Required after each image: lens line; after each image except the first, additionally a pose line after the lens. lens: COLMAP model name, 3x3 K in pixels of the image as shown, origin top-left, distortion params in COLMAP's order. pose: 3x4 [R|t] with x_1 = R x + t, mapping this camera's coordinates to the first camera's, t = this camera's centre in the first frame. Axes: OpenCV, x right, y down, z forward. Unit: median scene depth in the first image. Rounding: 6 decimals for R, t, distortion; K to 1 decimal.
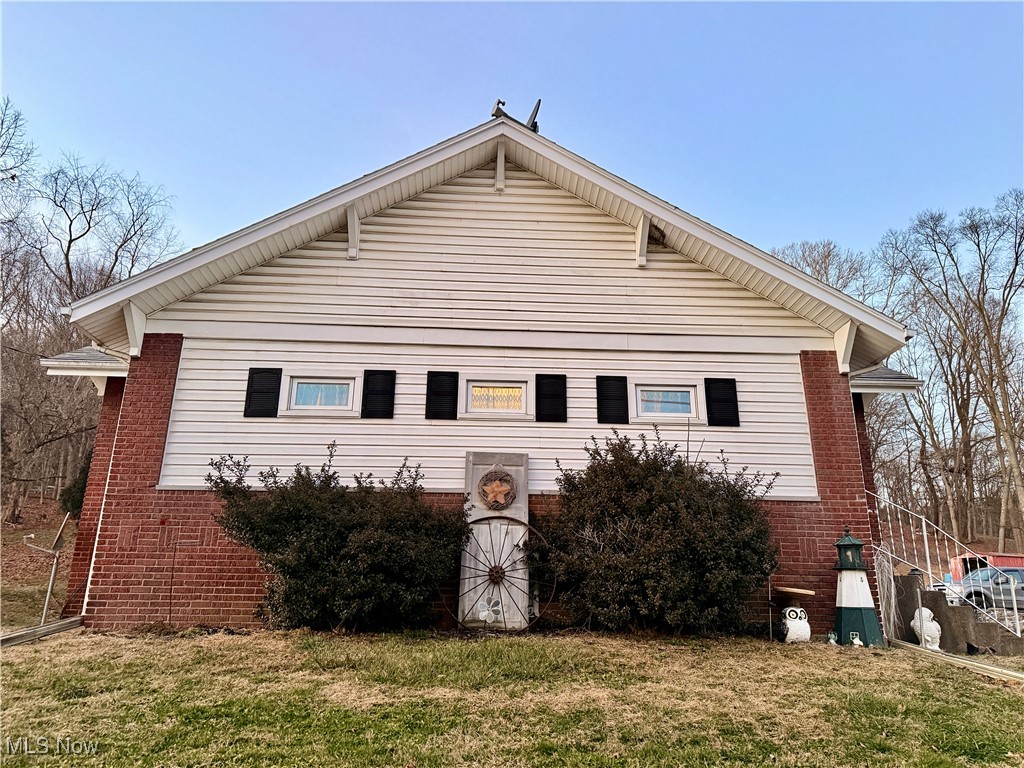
lens RADIAL K [[723.8, 0, 497.9], [0, 723.8, 384.9], [0, 0, 1]] dist [0.065308, 0.001179]
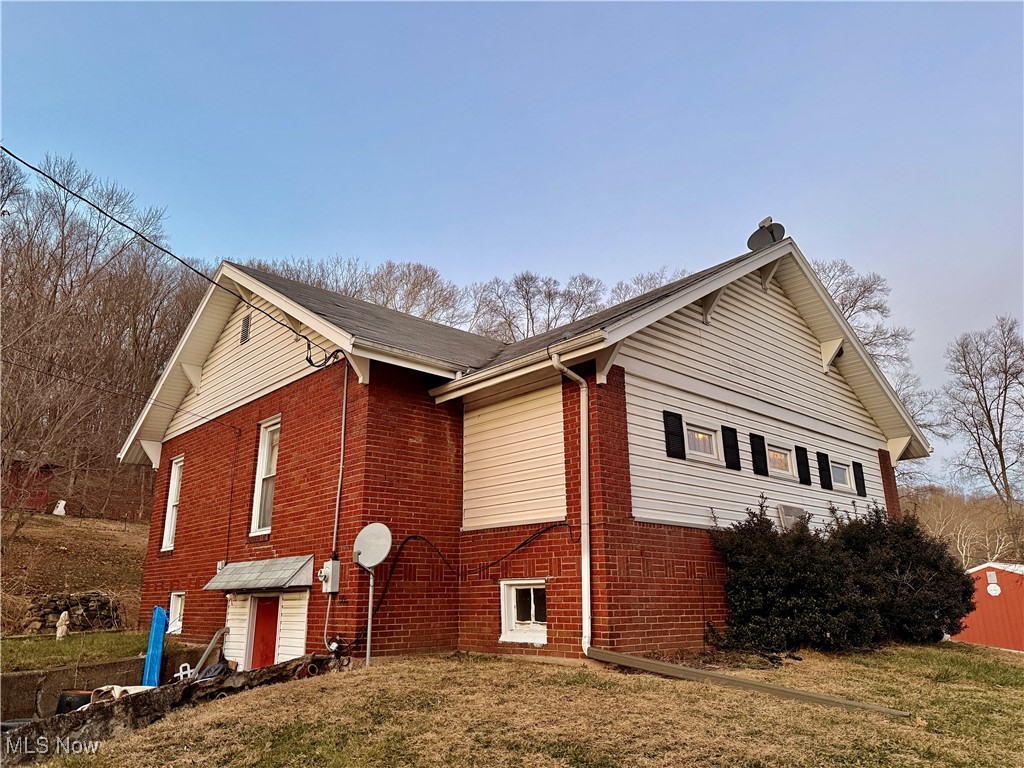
lens RADIAL K [[723.8, 0, 497.9], [0, 723.8, 384.9], [0, 0, 1]] dist [0.065308, 0.001179]
pose [[0.782999, 0.167537, 0.599036, -1.182321], [-0.184110, 0.982315, -0.034082, 0.021669], [-0.594152, -0.083602, 0.799997, 0.284168]]
